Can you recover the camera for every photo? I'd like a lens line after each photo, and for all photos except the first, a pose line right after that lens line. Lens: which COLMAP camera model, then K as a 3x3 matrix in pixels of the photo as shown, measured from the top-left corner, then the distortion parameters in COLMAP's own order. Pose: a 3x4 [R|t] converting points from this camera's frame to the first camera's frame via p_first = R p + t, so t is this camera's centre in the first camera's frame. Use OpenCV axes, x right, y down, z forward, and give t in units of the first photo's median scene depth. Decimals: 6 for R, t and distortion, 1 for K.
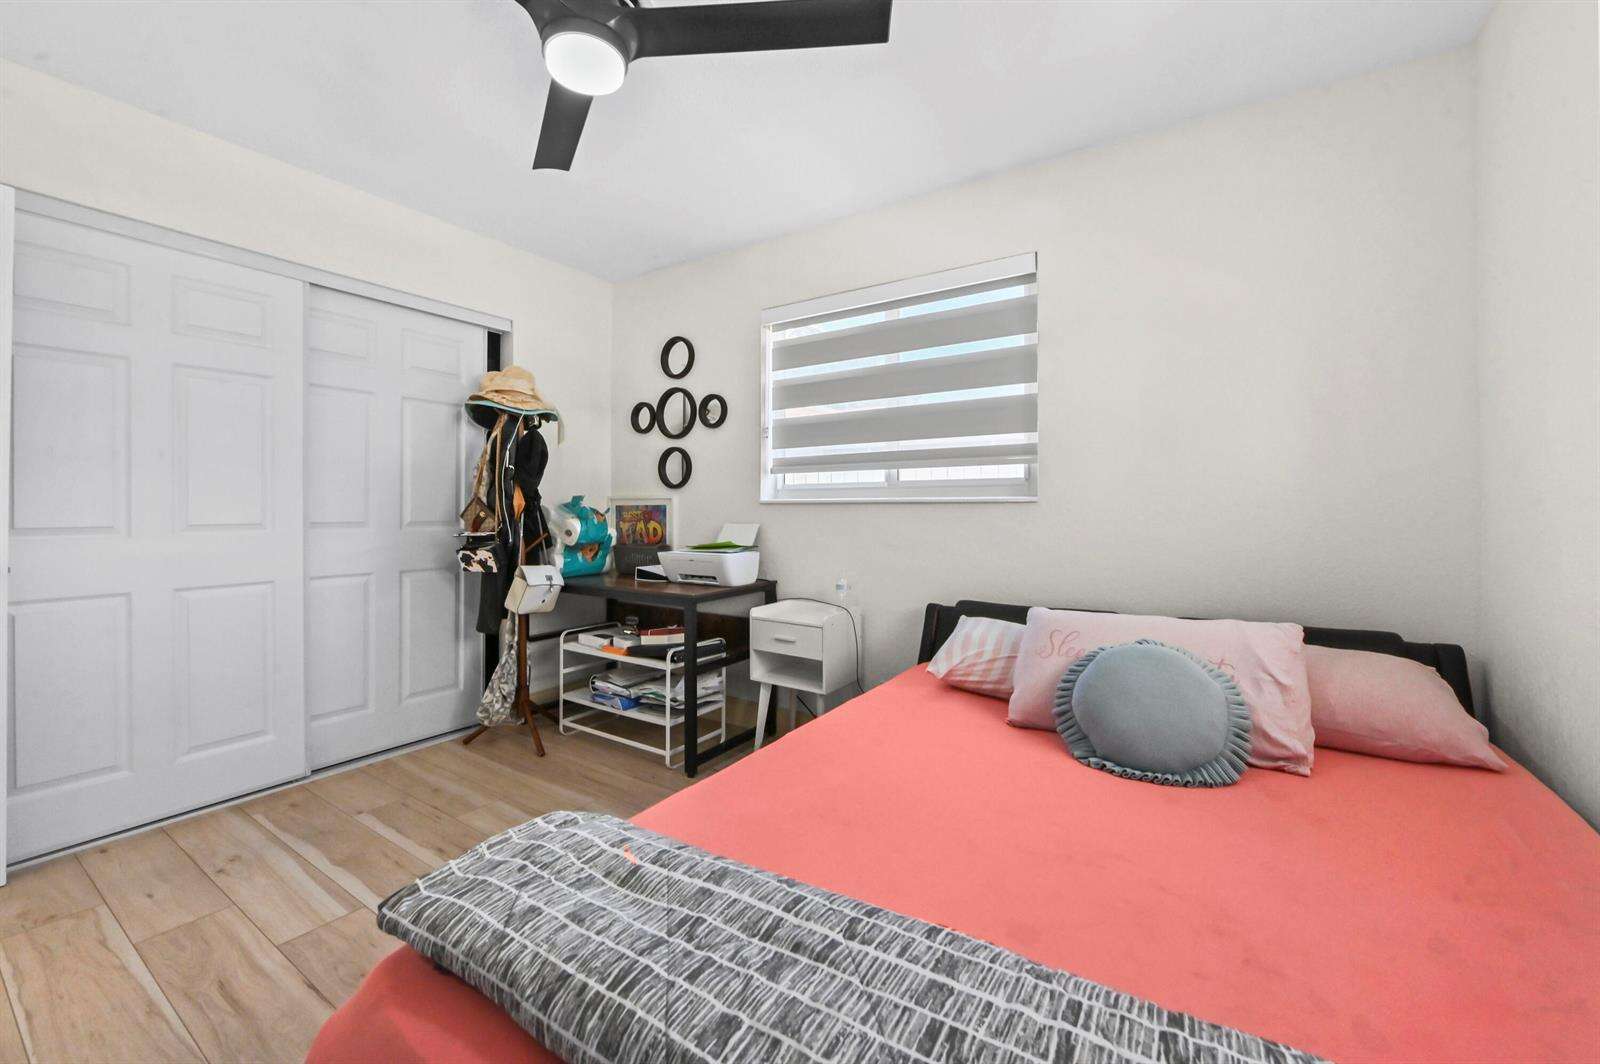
lens RADIAL K [[651.3, 0, 798.3], [0, 651.3, 512.9], [0, 0, 1]] dist [-0.010468, 0.000127]
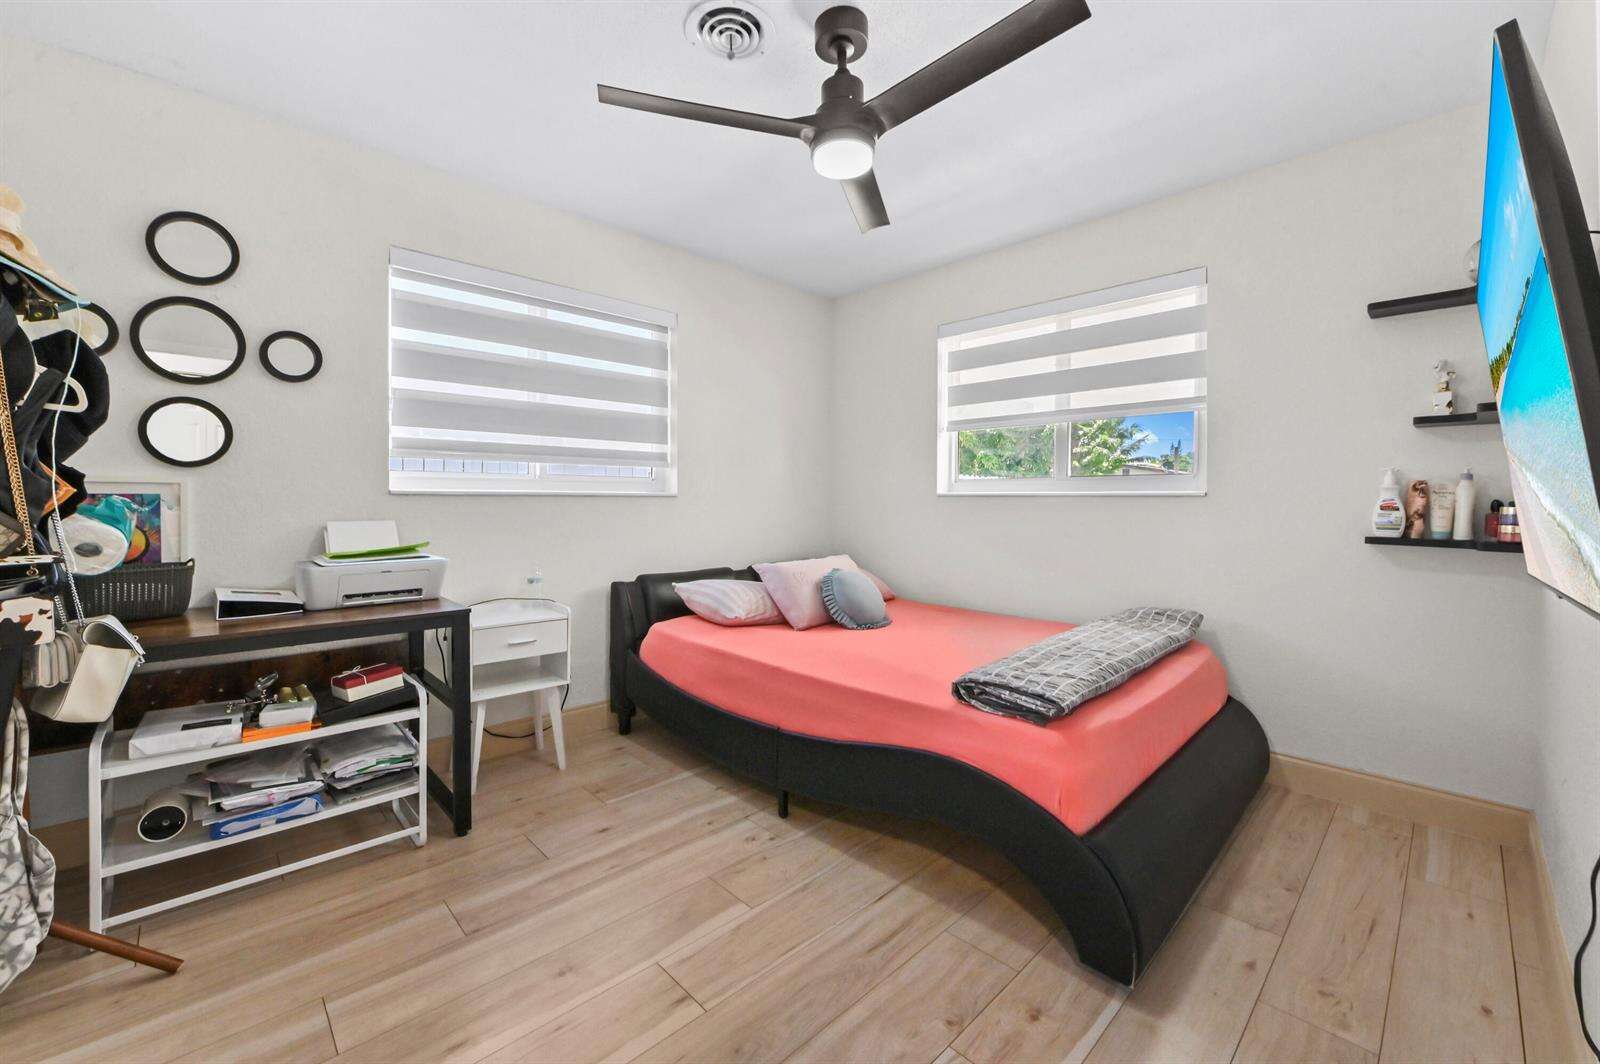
lens RADIAL K [[651.3, 0, 798.3], [0, 651.3, 512.9], [0, 0, 1]] dist [-0.010468, 0.000127]
pose [[0.201811, -0.018226, 0.979255, -0.782915], [0.004121, 0.999834, 0.017760, -0.004175], [-0.979416, 0.000452, 0.201853, 0.393703]]
